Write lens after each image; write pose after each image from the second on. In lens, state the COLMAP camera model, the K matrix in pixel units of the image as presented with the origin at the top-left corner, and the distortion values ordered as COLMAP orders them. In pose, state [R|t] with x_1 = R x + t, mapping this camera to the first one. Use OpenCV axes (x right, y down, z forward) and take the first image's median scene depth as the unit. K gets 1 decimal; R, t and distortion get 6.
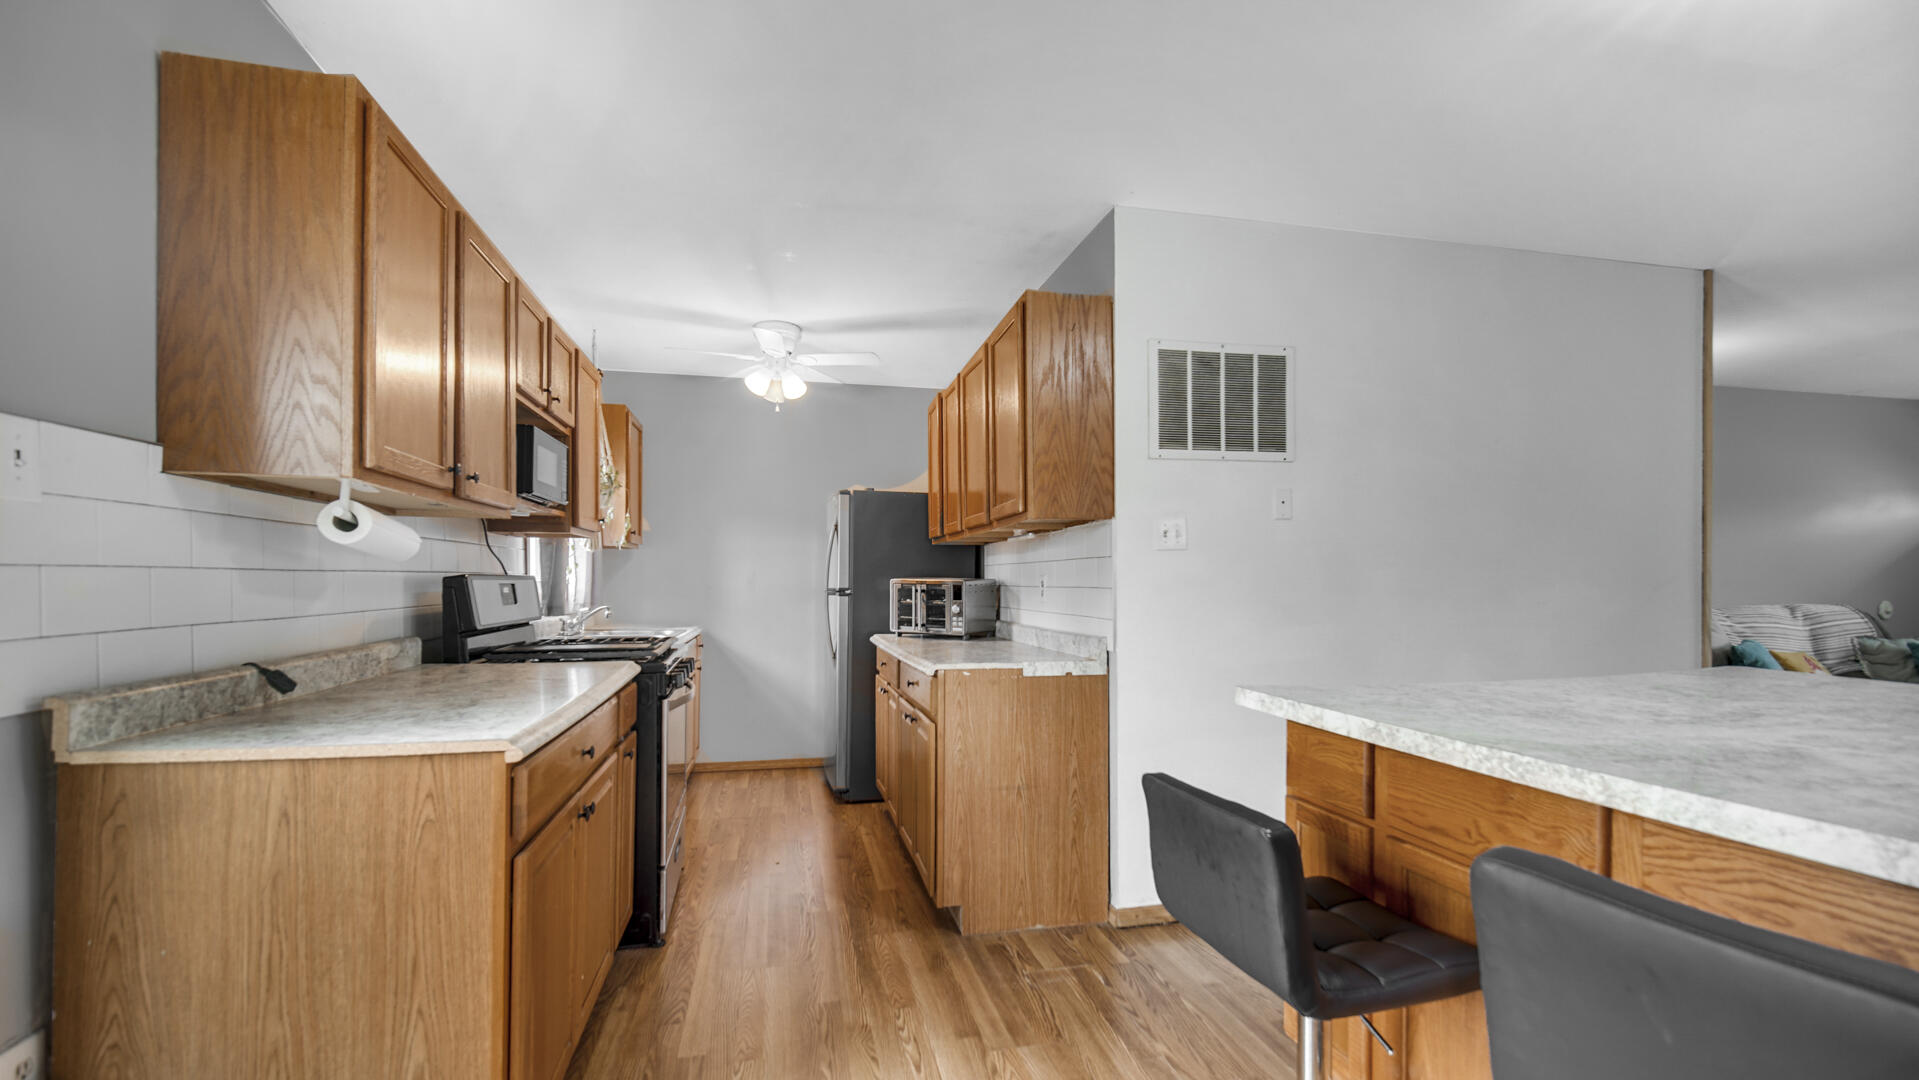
lens RADIAL K [[843.6, 0, 991.3], [0, 843.6, 584.4], [0, 0, 1]] dist [-0.003505, -0.000164]
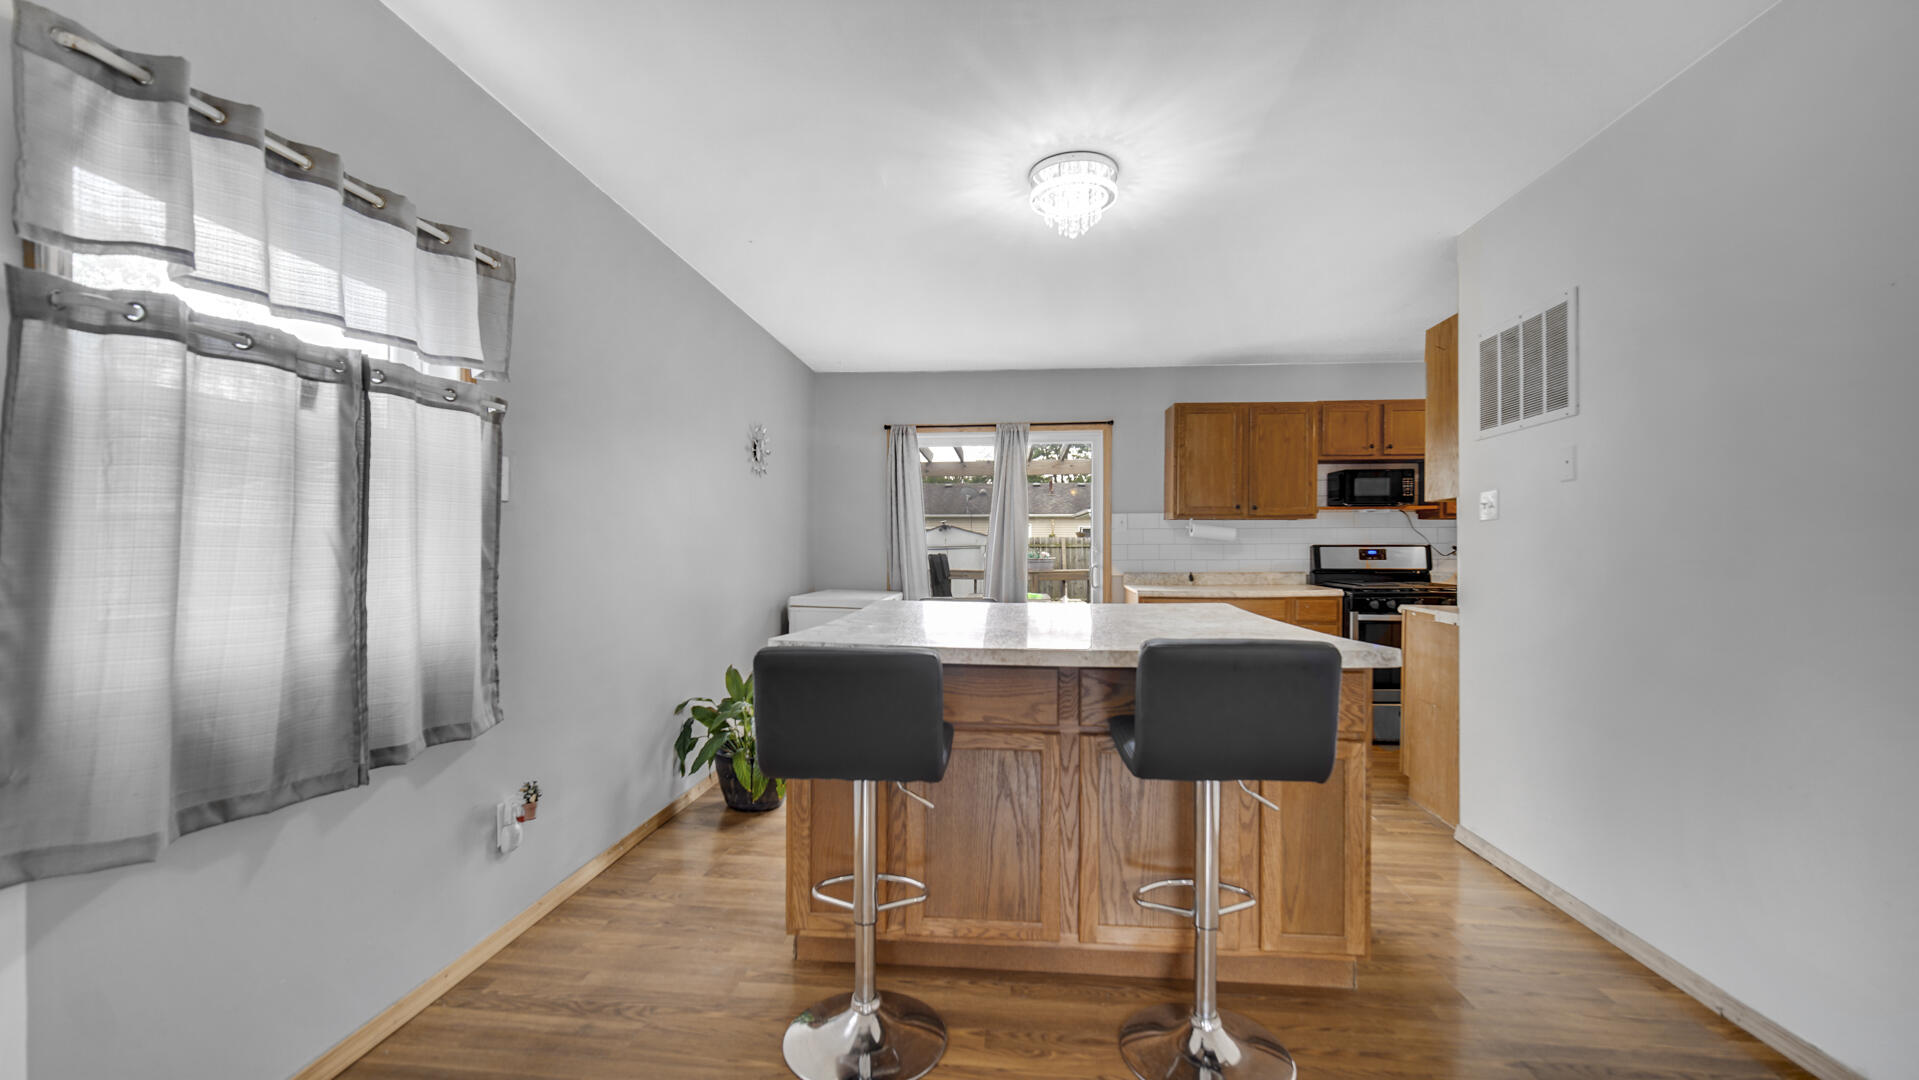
lens RADIAL K [[758.4, 0, 952.1], [0, 758.4, 549.2], [0, 0, 1]] dist [-0.007112, 0.000179]
pose [[-0.331259, 0.003511, -0.943533, 1.034489], [-0.002109, 0.999988, 0.004461, -0.004688], [0.943537, 0.003467, -0.331248, 0.500638]]
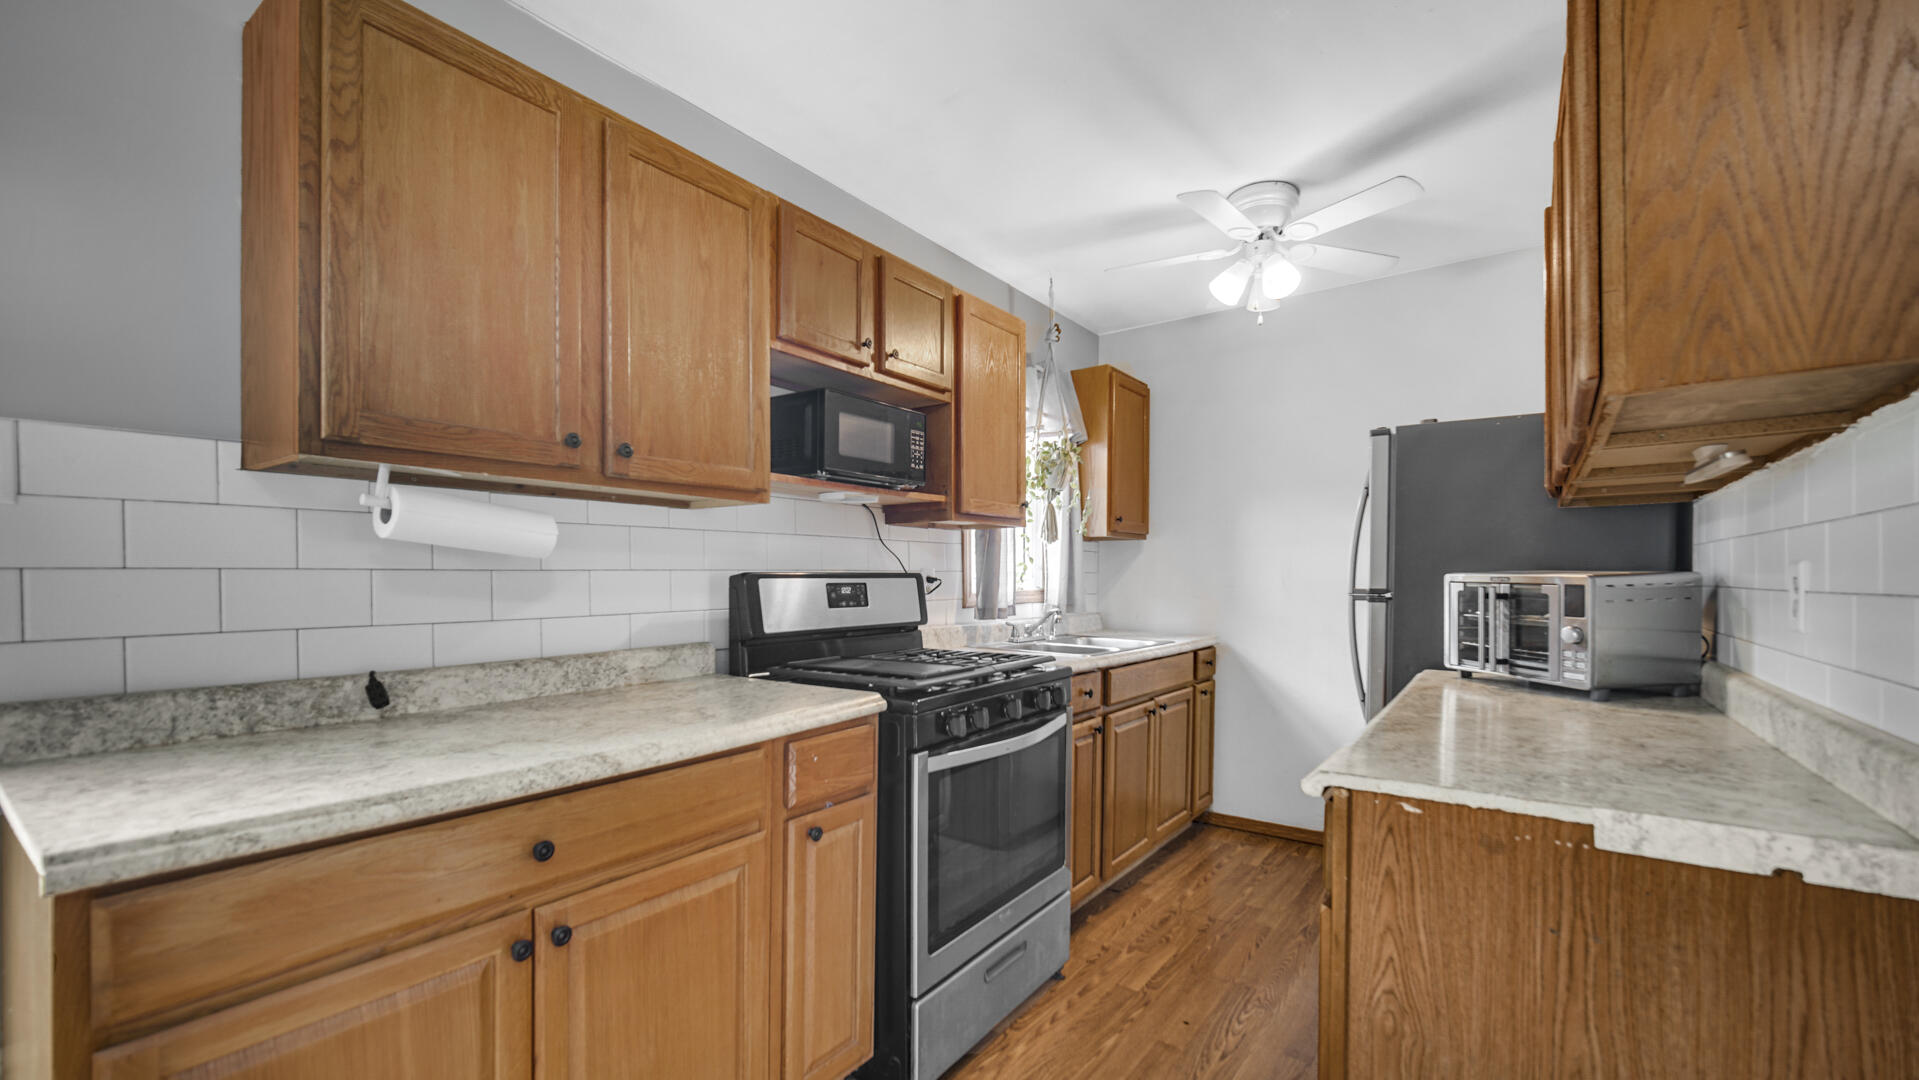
lens RADIAL K [[808.3, 0, 958.3], [0, 808.3, 581.8], [0, 0, 1]] dist [-0.001552, -0.000618]
pose [[0.628227, 0.000749, -0.778029, 0.098373], [0.001494, 0.999997, 0.002170, -0.002684], [0.778028, -0.002526, 0.628224, 0.429291]]
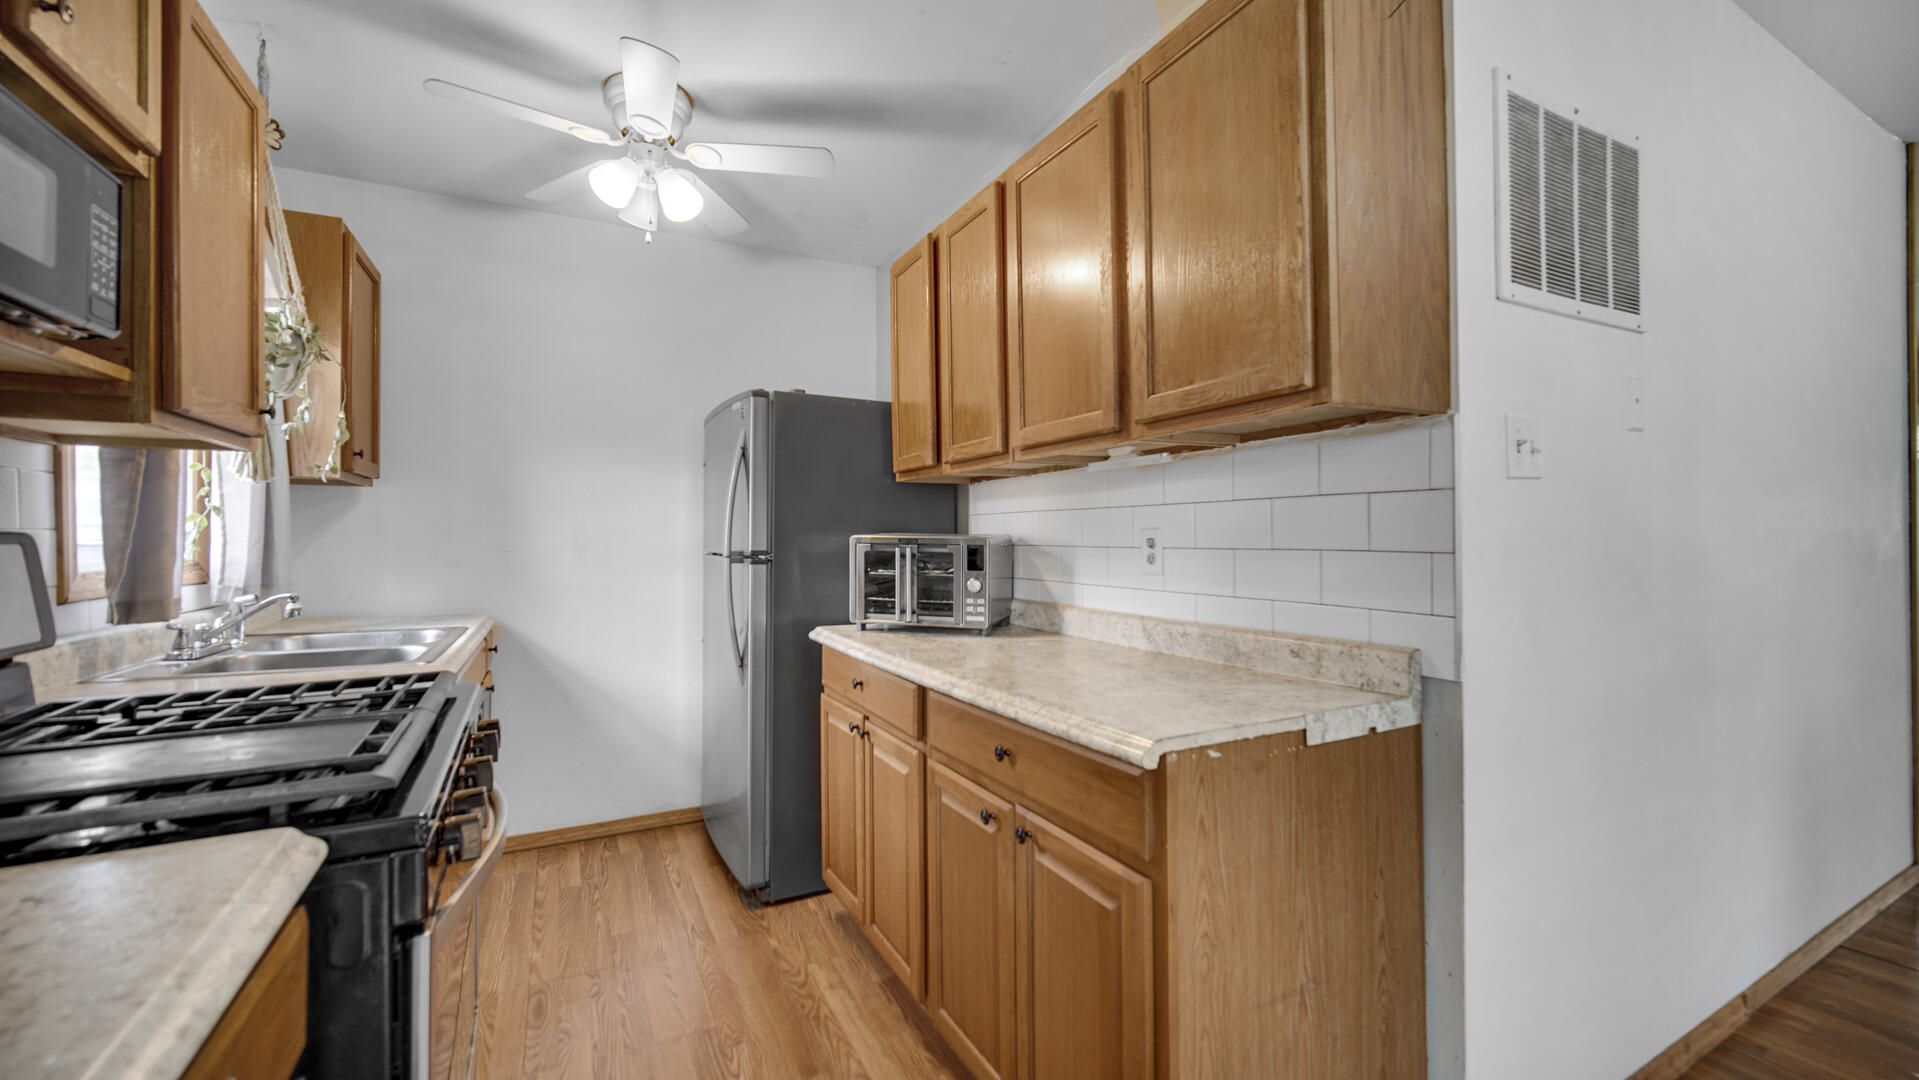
lens RADIAL K [[758.4, 0, 958.2], [0, 758.4, 532.8], [0, 0, 1]] dist [-0.007112, 0.000179]
pose [[0.970576, -0.004511, 0.240753, -0.182078], [0.006302, 0.999958, -0.006670, -0.004420], [-0.240713, 0.007991, 0.970563, 0.475872]]
